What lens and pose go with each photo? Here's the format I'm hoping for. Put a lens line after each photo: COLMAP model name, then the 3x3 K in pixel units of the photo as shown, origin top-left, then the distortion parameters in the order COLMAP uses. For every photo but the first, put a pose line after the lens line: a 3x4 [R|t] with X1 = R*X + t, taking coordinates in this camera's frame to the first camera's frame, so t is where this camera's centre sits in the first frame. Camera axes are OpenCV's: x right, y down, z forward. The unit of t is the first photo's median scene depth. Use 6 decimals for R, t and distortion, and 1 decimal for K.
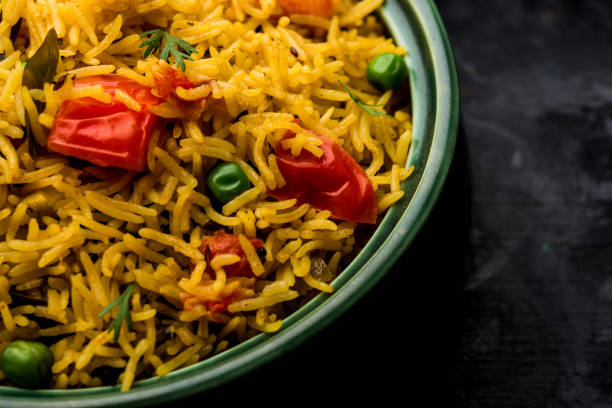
lens RADIAL K [[1198.0, 0, 306.0], [0, 1198.0, 204.0], [0, 0, 1]] dist [0.006948, 0.214784]
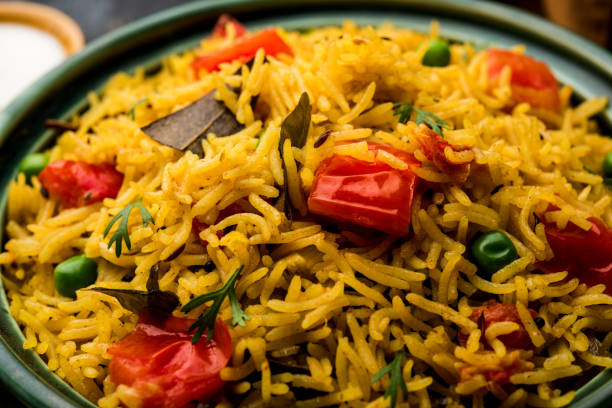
lens RADIAL K [[1198.0, 0, 306.0], [0, 1198.0, 204.0], [0, 0, 1]] dist [0.006948, 0.214784]
pose [[0.999044, 0.026331, 0.034889, -0.248026], [-0.017038, 0.969645, -0.243925, 0.177907], [-0.040252, 0.243097, 0.969166, 0.097526]]
